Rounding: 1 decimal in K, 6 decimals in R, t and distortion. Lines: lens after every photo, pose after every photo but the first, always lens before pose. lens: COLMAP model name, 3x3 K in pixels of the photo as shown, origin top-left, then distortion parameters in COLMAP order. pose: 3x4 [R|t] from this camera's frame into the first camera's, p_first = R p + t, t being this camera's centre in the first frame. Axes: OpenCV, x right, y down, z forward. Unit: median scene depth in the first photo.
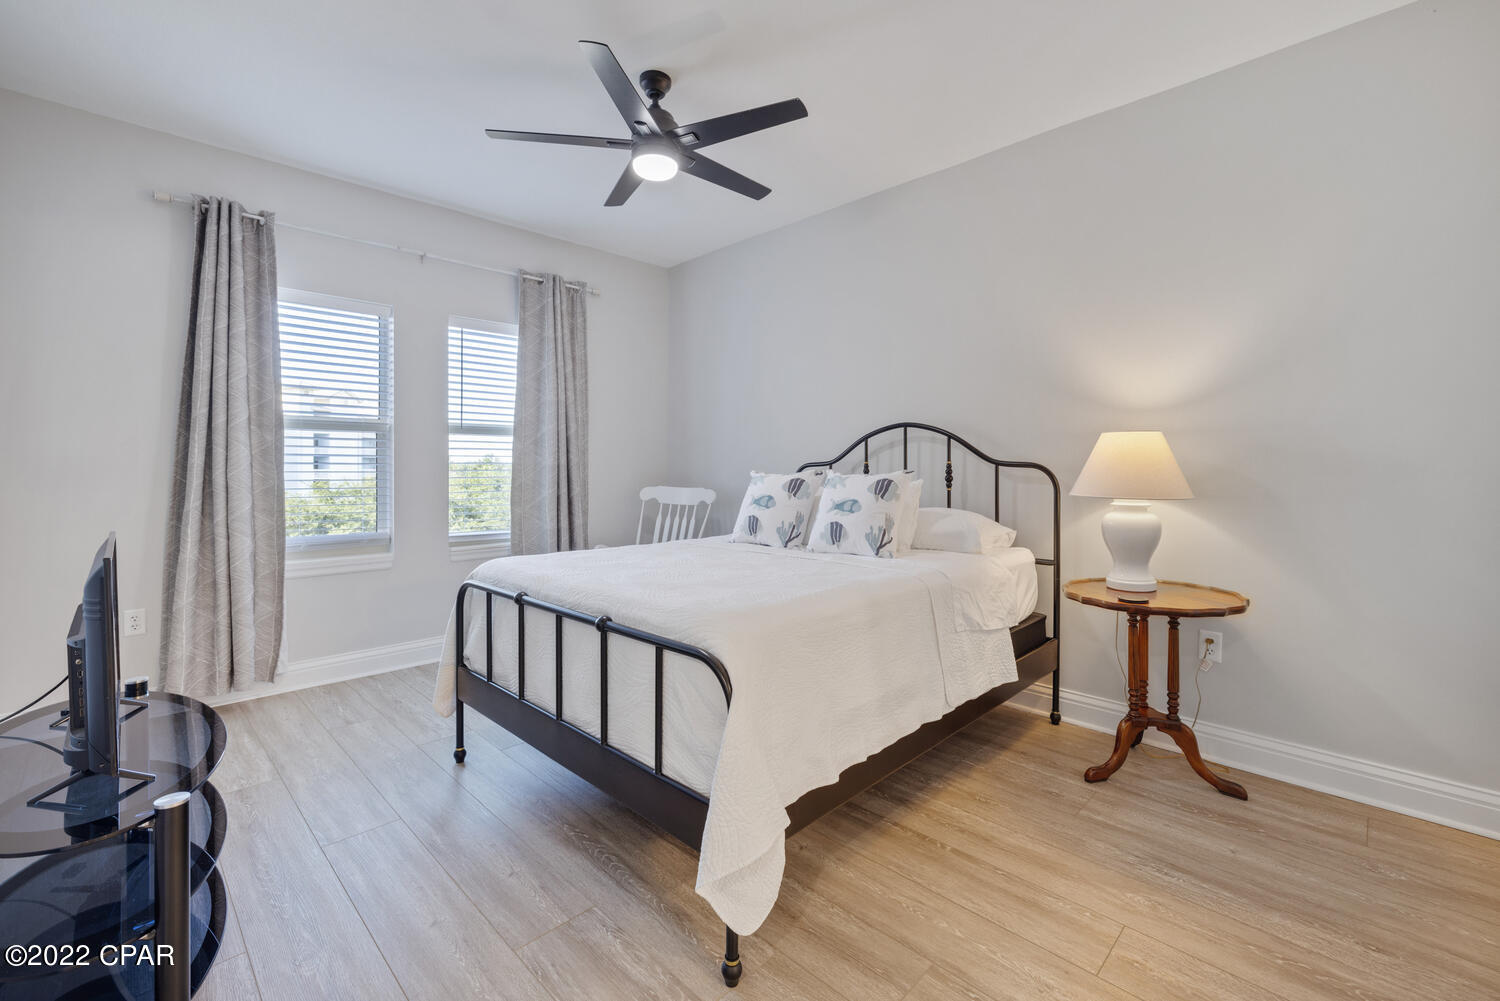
lens RADIAL K [[635.8, 0, 745.1], [0, 635.8, 472.2], [0, 0, 1]] dist [-0.000318, -0.000264]
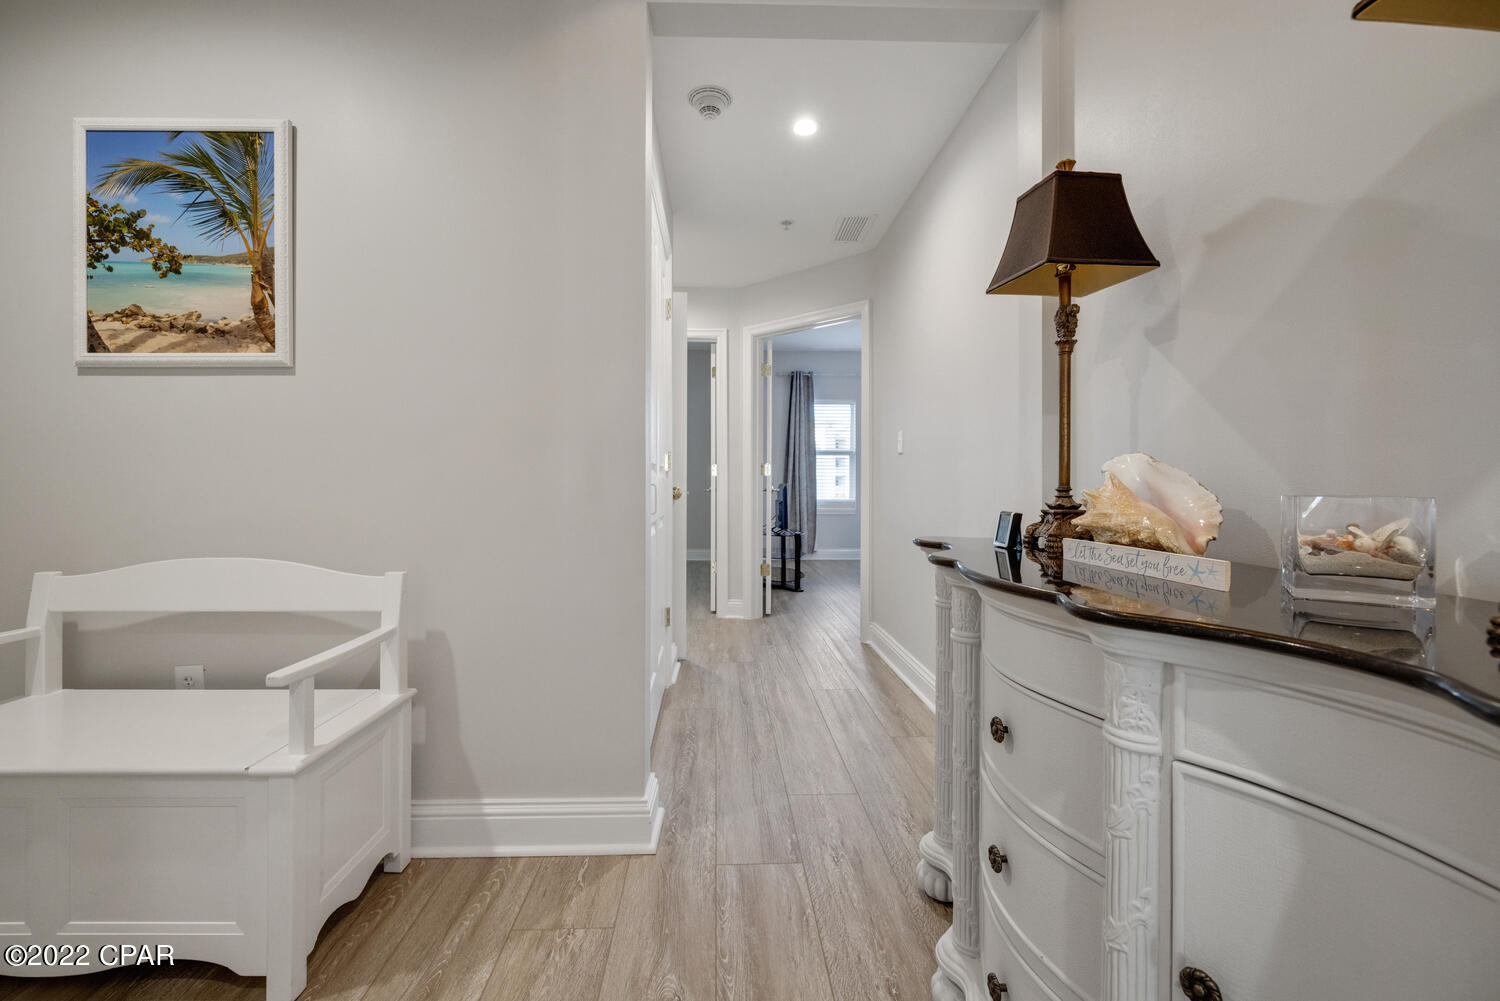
lens RADIAL K [[635.8, 0, 745.1], [0, 635.8, 472.2], [0, 0, 1]] dist [-0.000318, -0.000264]
pose [[0.739210, -0.014515, -0.673319, 0.817976], [-0.003376, 0.999675, -0.025257, 0.068049], [0.673467, 0.020944, 0.738921, -1.128272]]
